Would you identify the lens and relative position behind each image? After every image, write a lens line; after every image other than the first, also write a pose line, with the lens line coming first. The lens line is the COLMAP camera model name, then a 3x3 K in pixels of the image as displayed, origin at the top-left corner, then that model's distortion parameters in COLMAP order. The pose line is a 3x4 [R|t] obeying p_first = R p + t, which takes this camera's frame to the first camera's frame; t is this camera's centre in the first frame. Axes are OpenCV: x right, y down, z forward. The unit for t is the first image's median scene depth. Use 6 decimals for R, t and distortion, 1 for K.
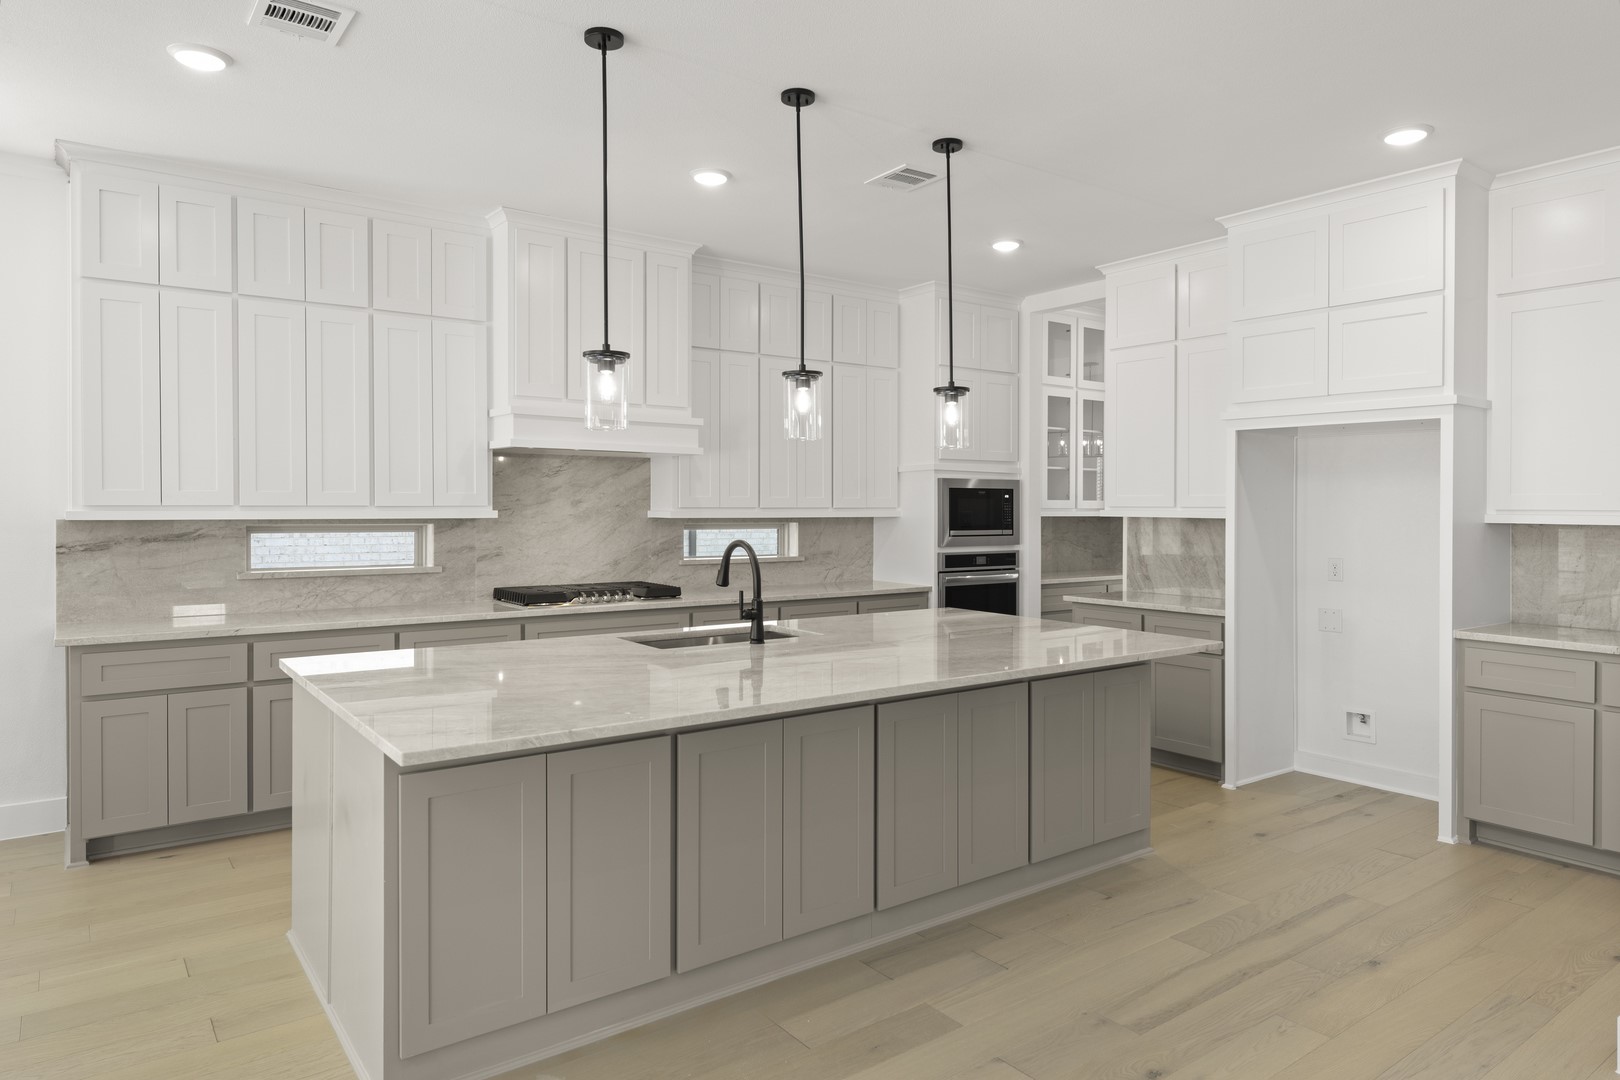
lens RADIAL K [[988.4, 0, 819.9], [0, 988.4, 501.0], [0, 0, 1]] dist [0.006262, 0.001099]
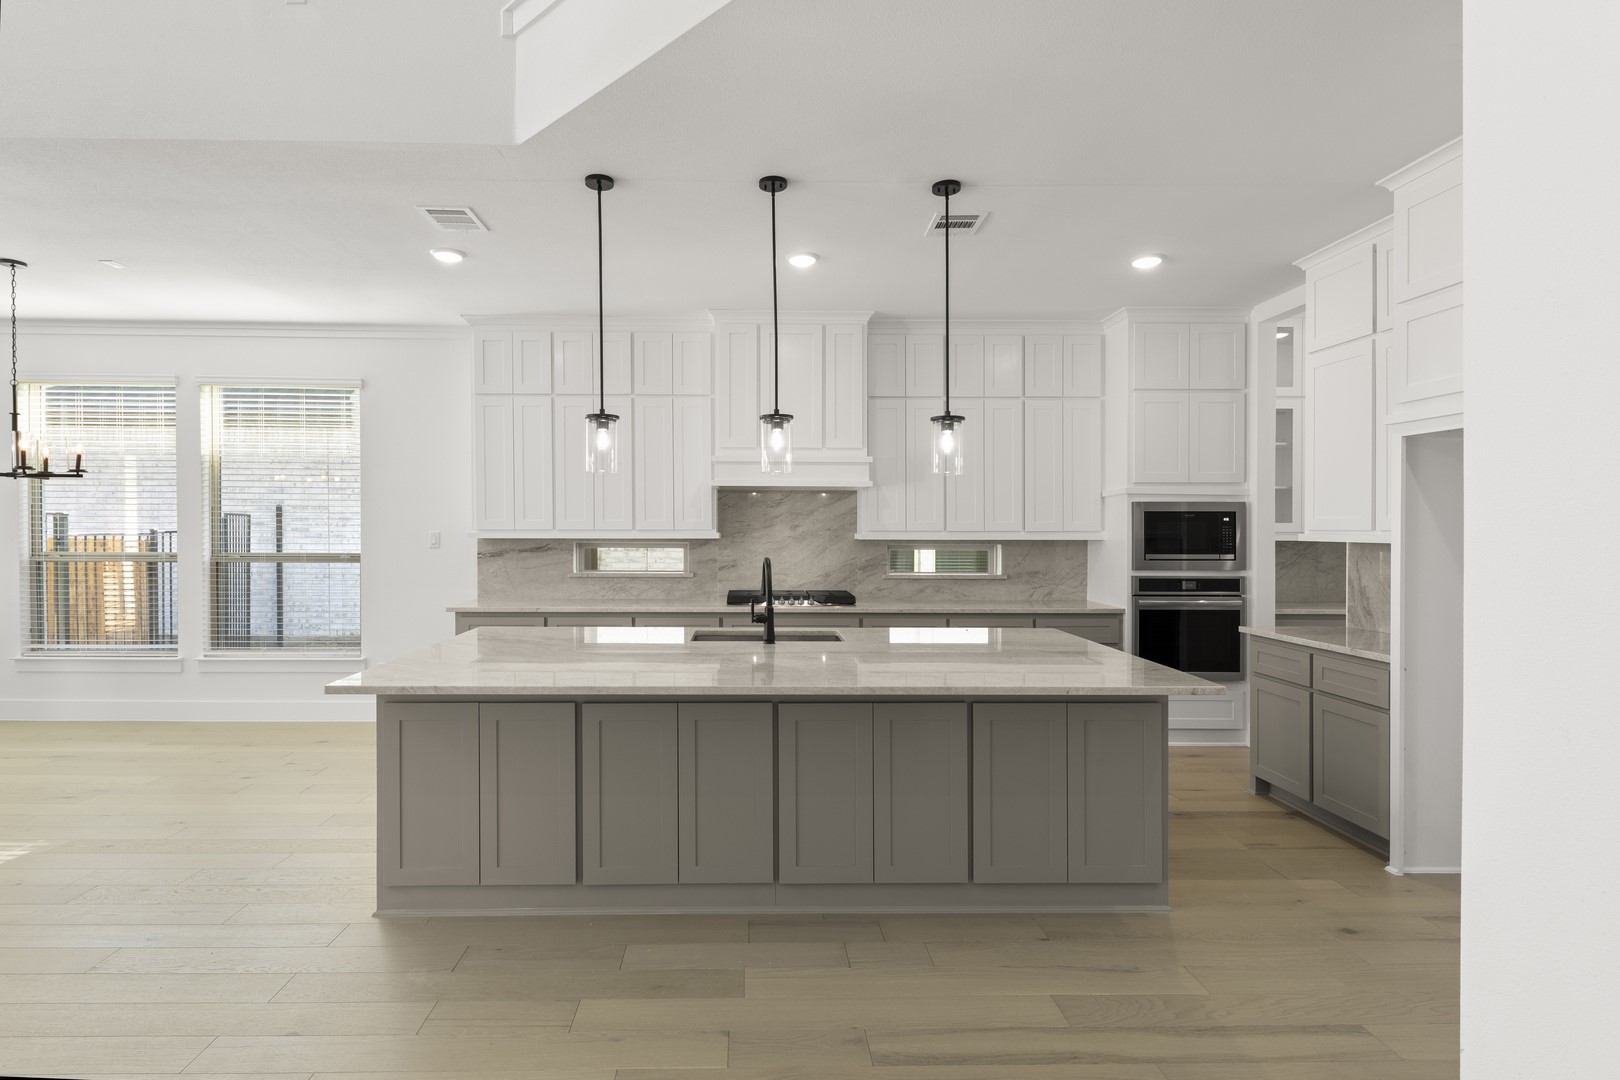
lens RADIAL K [[798.4, 0, 782.1], [0, 798.4, 526.0], [0, 0, 1]] dist [0.001273, -0.000068]
pose [[0.811403, -0.003425, -0.584477, 0.368910], [0.003462, 0.999993, -0.001054, 0.001369], [0.584476, -0.001168, 0.811410, 0.156167]]
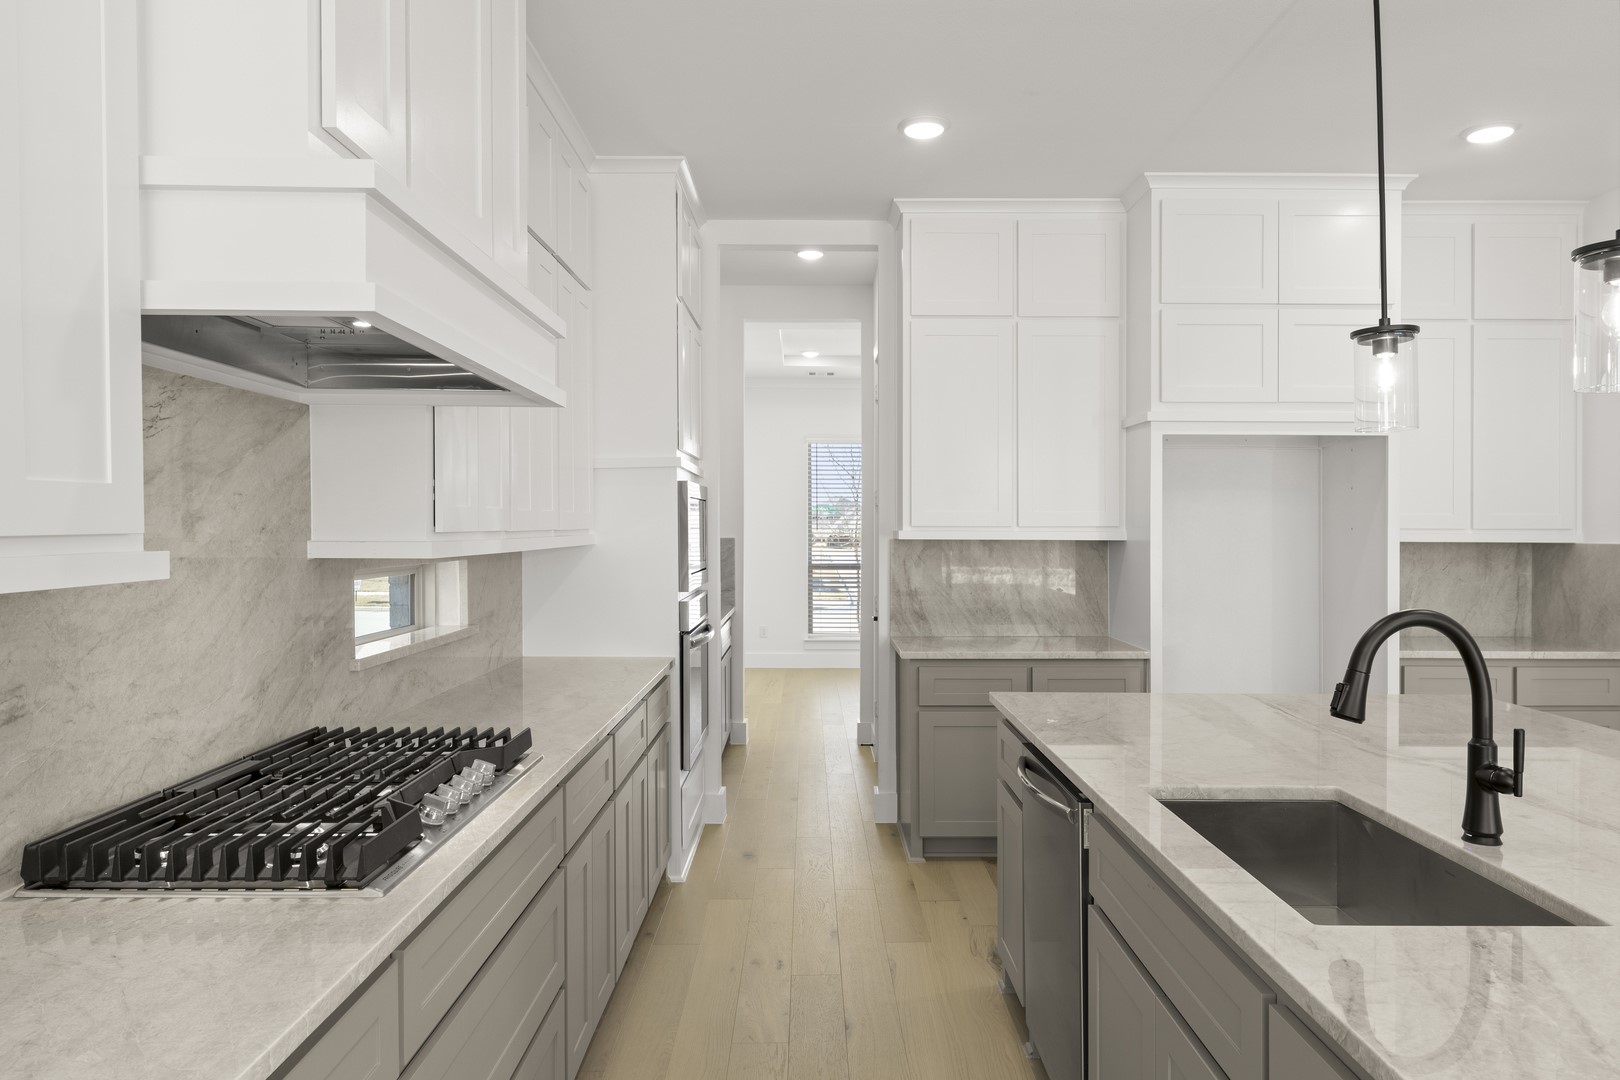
lens RADIAL K [[1058.9, 0, 811.4], [0, 1058.9, 549.2], [0, 0, 1]] dist [0.004530, 0.001170]
pose [[0.594538, -0.022918, 0.803741, -0.430991], [-0.004636, 0.999479, 0.031929, -0.001237], [-0.804054, -0.022709, 0.594122, 0.662383]]
